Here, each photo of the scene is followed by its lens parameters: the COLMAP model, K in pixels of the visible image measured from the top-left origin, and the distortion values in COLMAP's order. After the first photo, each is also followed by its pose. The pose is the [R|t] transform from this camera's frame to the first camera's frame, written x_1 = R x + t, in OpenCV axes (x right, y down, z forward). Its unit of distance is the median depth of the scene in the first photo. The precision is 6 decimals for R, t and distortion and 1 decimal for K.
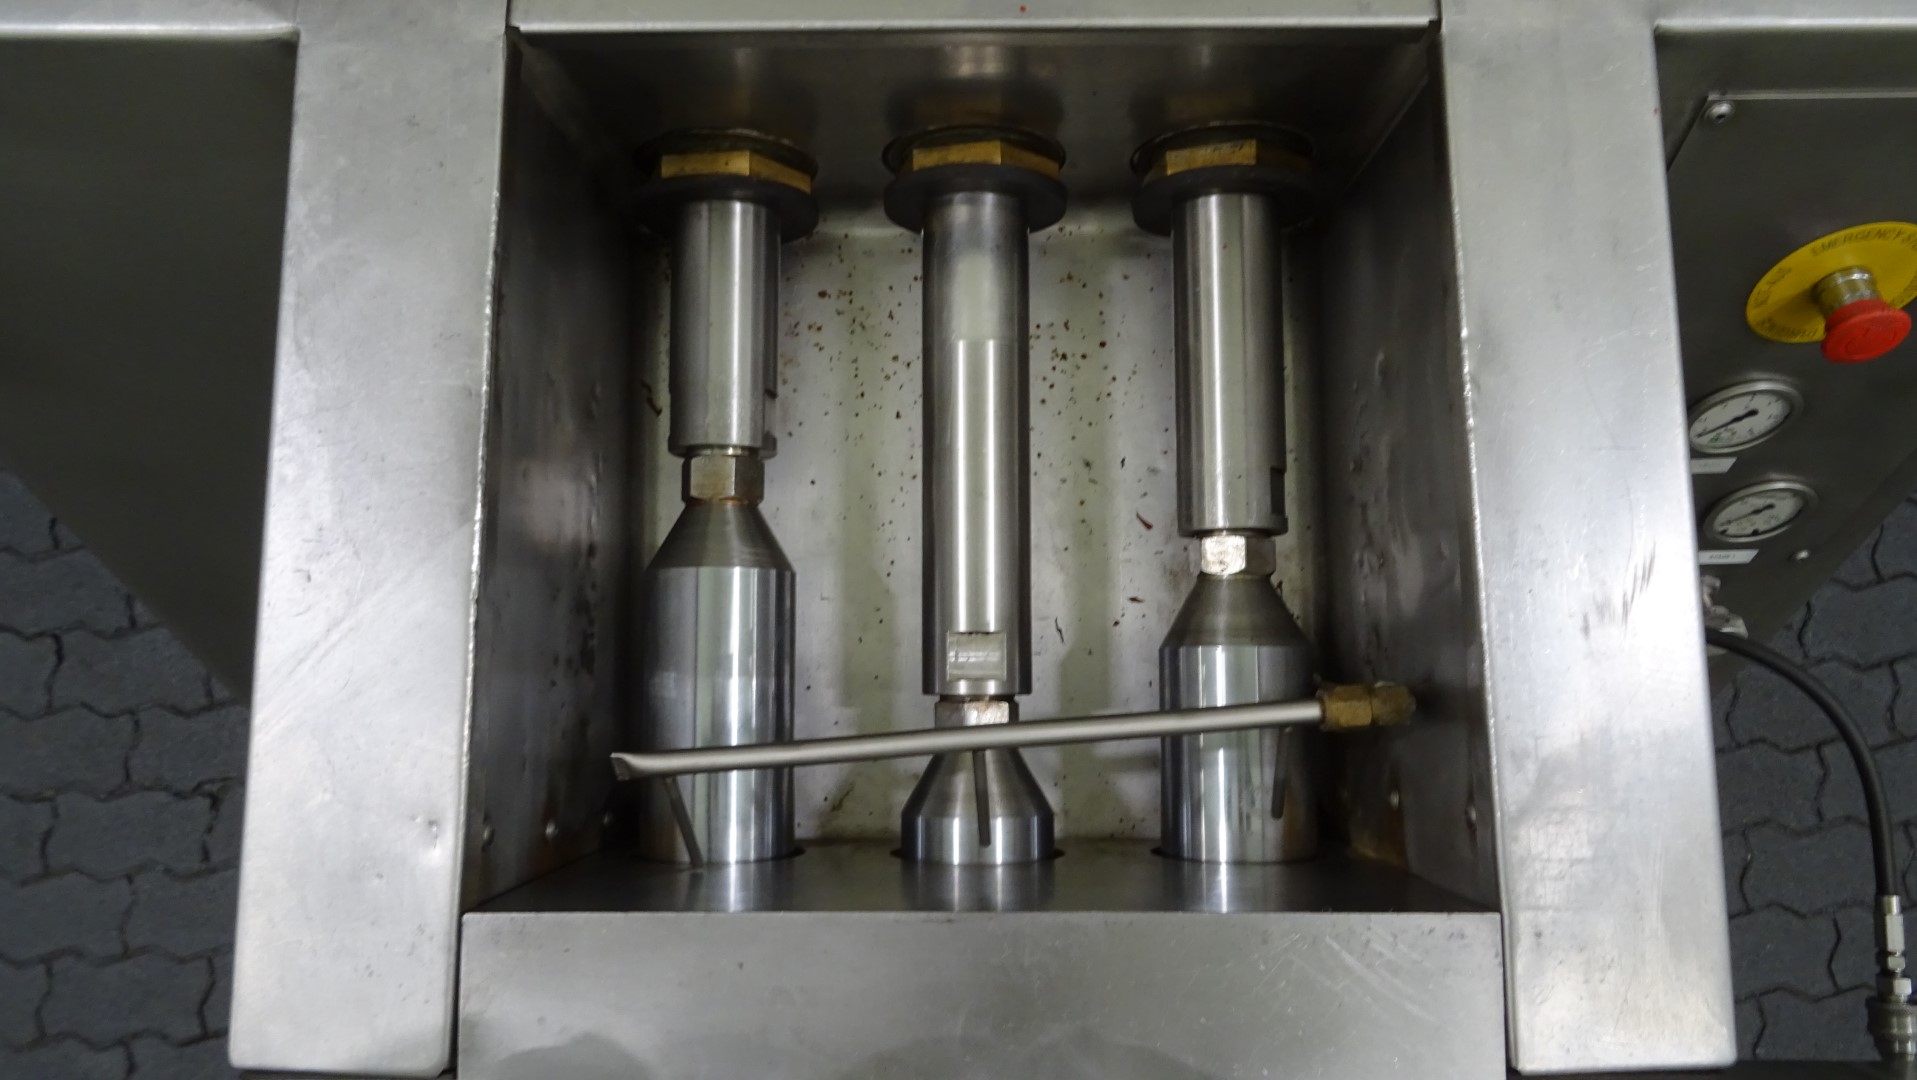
lens RADIAL K [[1377.7, 0, 959.0], [0, 1377.7, 539.4], [0, 0, 1]] dist [0.010010, 0.000108]
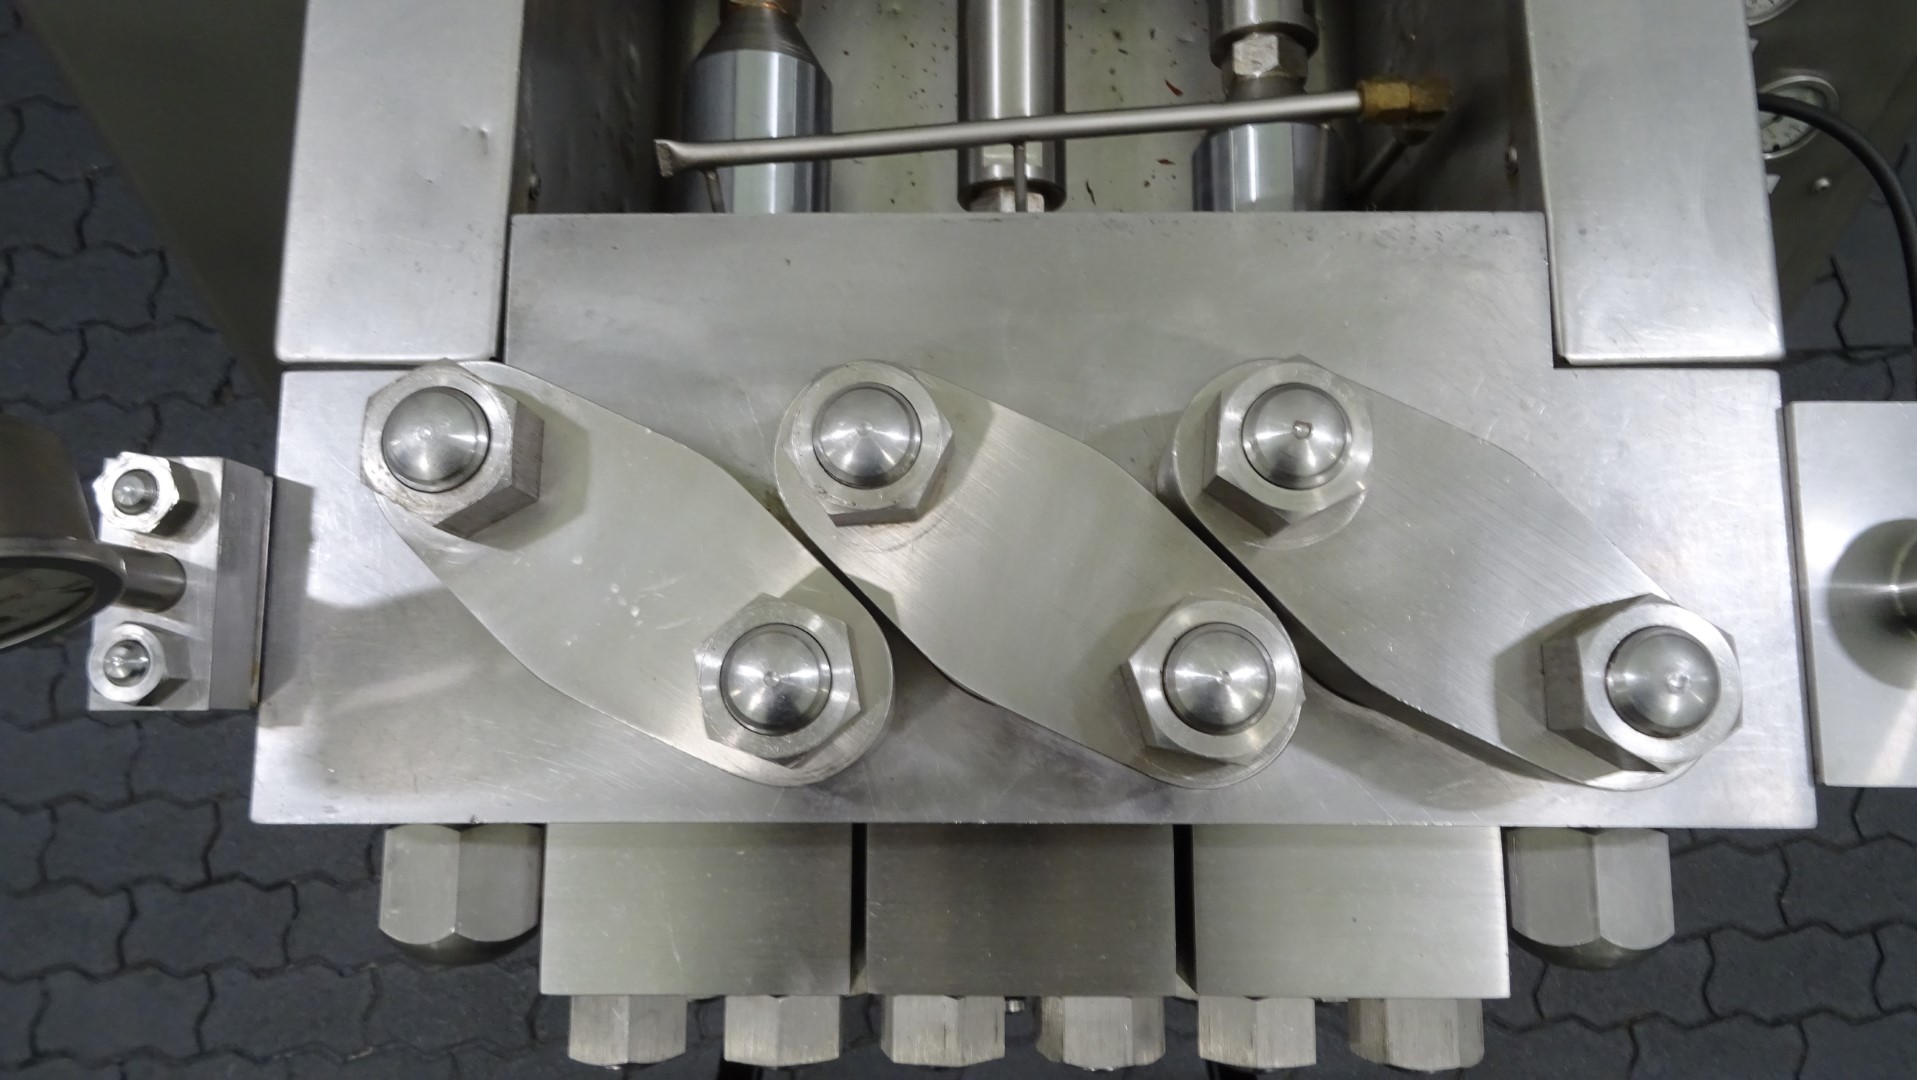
lens RADIAL K [[1377.7, 0, 958.5], [0, 1377.7, 538.0], [0, 0, 1]] dist [0.010010, 0.000108]
pose [[0.999995, 0.002905, -0.001166, -0.024120], [-0.002962, 0.998634, -0.052172, 0.419432], [0.001013, 0.052175, 0.998637, 0.006220]]
